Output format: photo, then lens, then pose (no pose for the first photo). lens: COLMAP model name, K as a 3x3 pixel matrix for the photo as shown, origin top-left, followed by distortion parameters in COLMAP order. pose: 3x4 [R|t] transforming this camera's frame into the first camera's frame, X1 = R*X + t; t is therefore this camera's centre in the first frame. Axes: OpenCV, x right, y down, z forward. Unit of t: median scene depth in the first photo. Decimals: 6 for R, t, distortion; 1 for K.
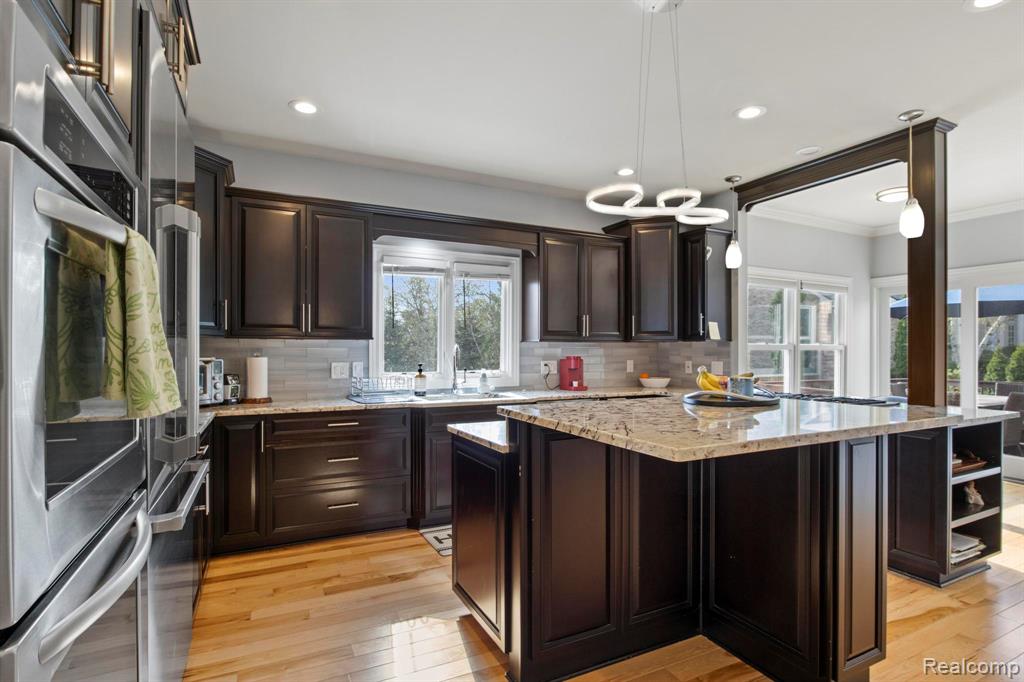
lens RADIAL K [[525.1, 0, 511.6], [0, 525.1, 348.0], [0, 0, 1]] dist [-0.000304, 0.000011]
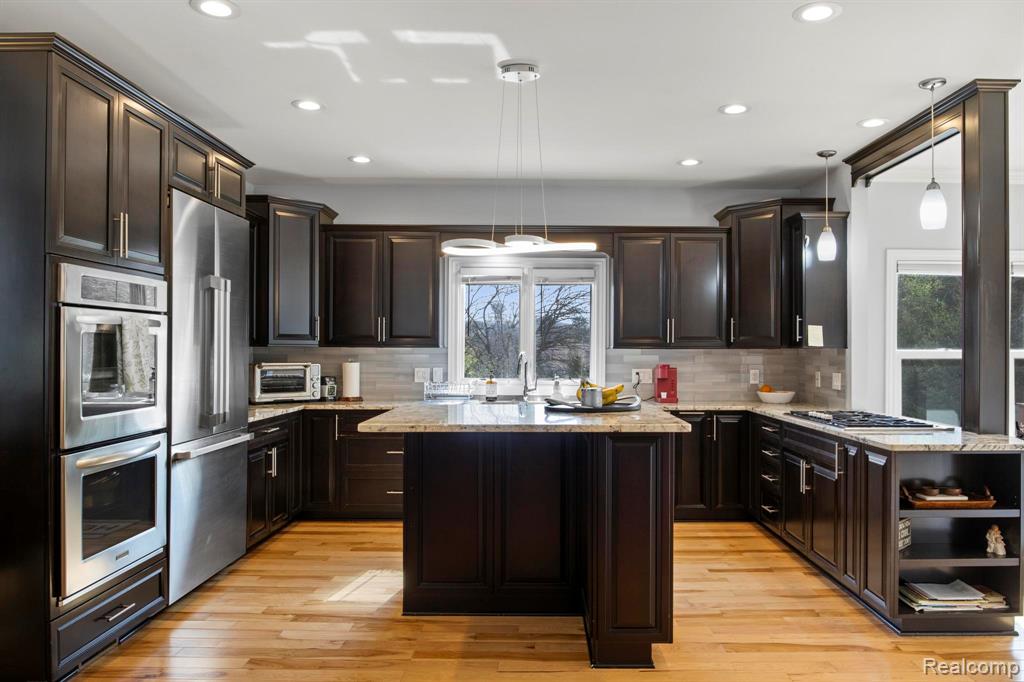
lens RADIAL K [[723.9, 0, 512.0], [0, 723.9, 341.0], [0, 0, 1]] dist [-0.007492, -0.004408]
pose [[0.886441, -0.002078, -0.462837, 0.507319], [-0.000362, 0.999987, -0.005183, -0.019321], [0.462842, 0.004762, 0.886428, -0.238670]]
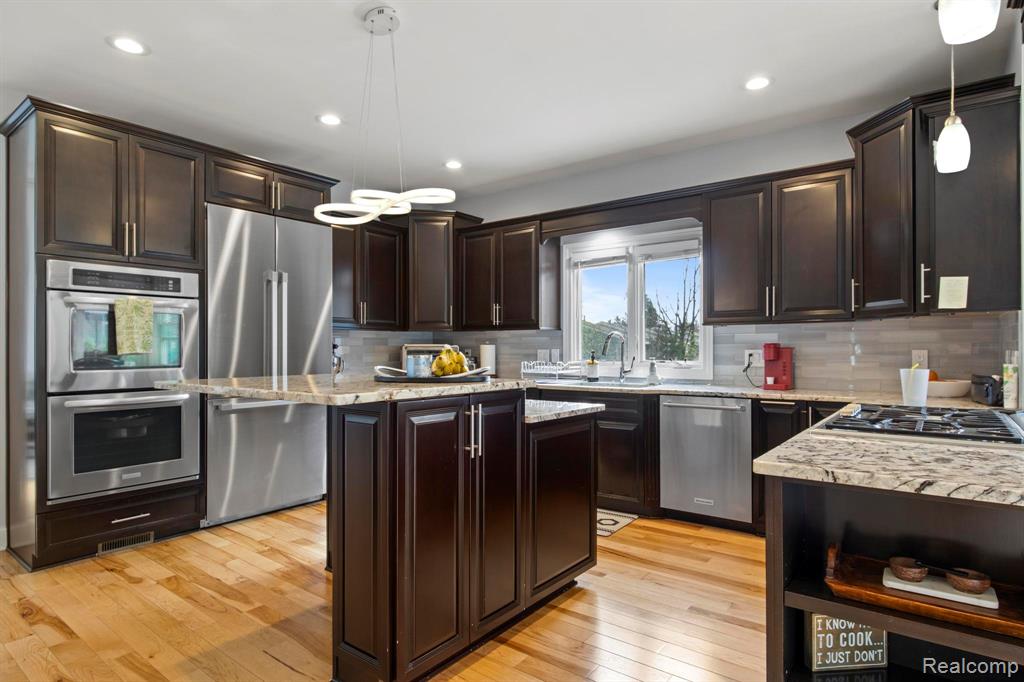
lens RADIAL K [[551.7, 0, 509.1], [0, 551.7, 346.7], [0, 0, 1]] dist [-0.000059, 0.000666]
pose [[0.435602, -0.004749, -0.900127, 0.721983], [0.005898, 0.999980, -0.002422, 0.022030], [0.900120, -0.004254, 0.435622, 0.359962]]
